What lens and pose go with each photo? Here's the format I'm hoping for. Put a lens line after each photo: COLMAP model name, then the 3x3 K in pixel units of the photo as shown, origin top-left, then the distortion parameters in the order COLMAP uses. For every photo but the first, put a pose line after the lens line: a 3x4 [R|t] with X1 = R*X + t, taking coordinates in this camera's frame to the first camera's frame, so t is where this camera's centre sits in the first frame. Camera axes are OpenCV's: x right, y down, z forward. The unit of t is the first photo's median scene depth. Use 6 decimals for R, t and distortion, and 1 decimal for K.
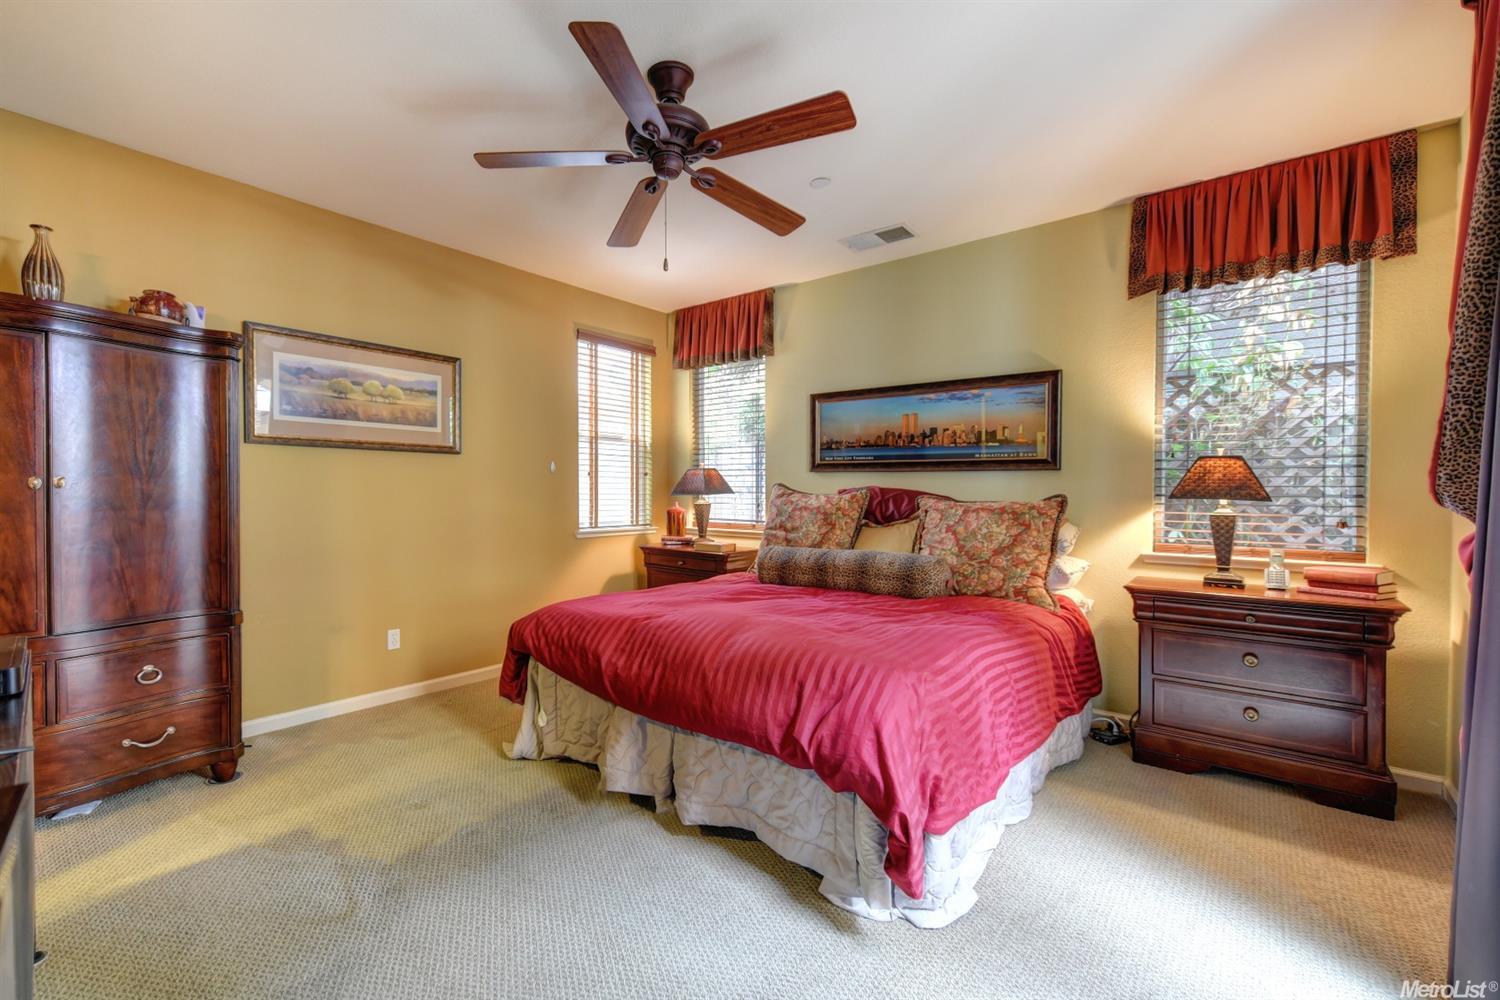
lens RADIAL K [[585.8, 0, 746.1], [0, 585.8, 495.2], [0, 0, 1]] dist [0.001103, -0.000809]
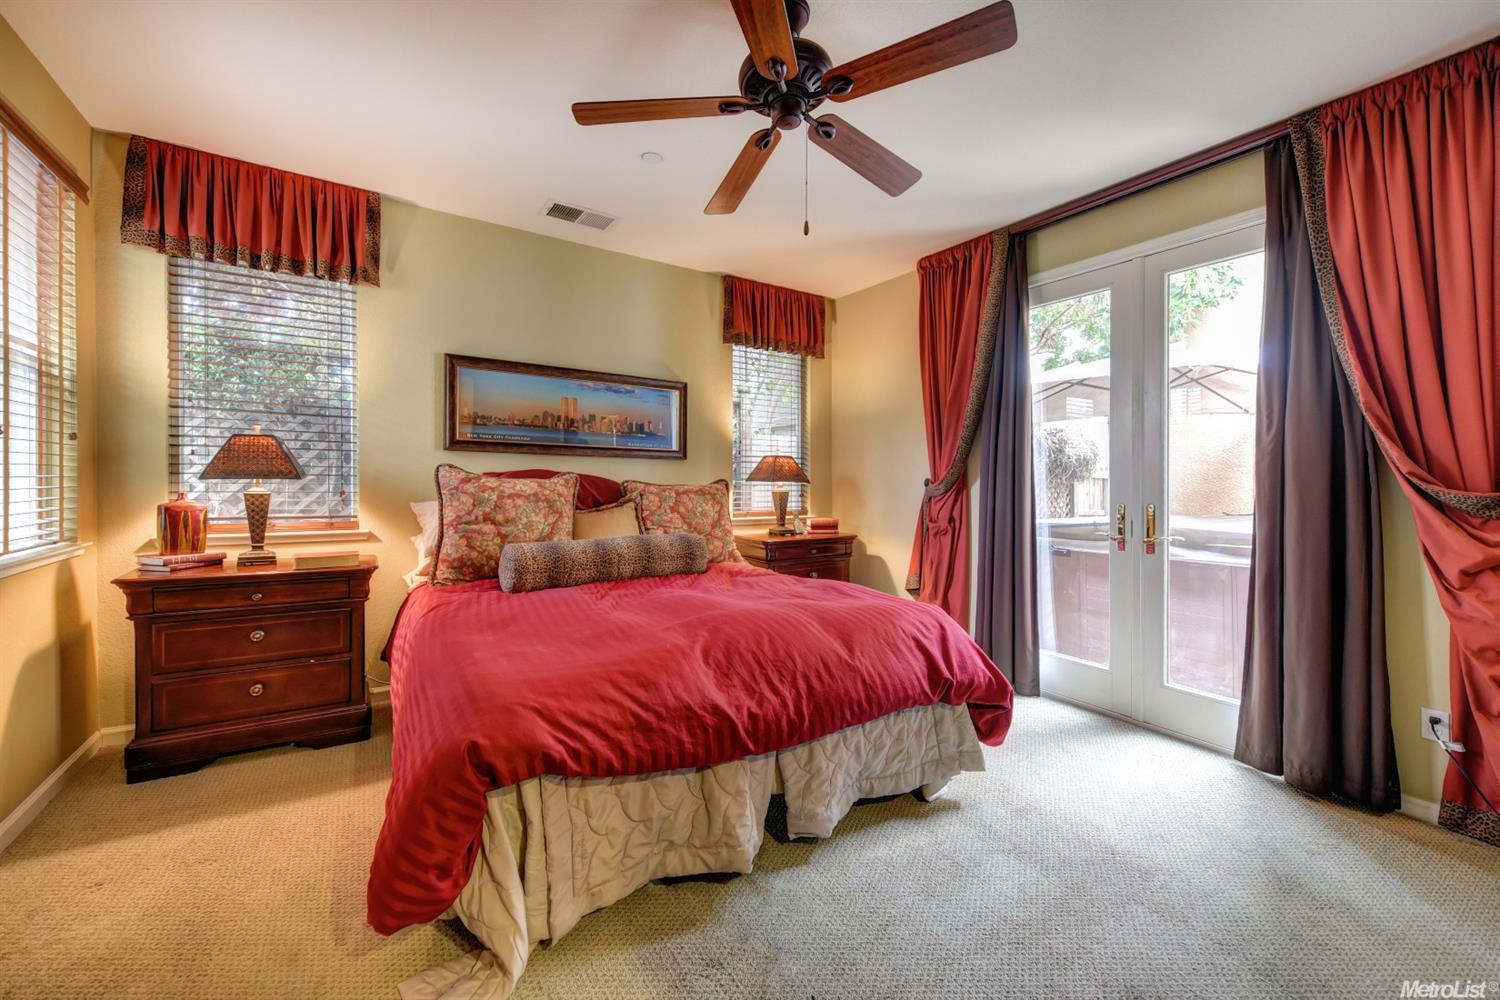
lens RADIAL K [[567.5, 0, 688.9], [0, 567.5, 468.3], [0, 0, 1]] dist [-0.000495, -0.000196]
pose [[0.385619, 0.014493, 0.922544, -0.585199], [-0.004068, 0.999894, -0.014008, -0.006470], [-0.922649, 0.001649, 0.385637, 0.484115]]
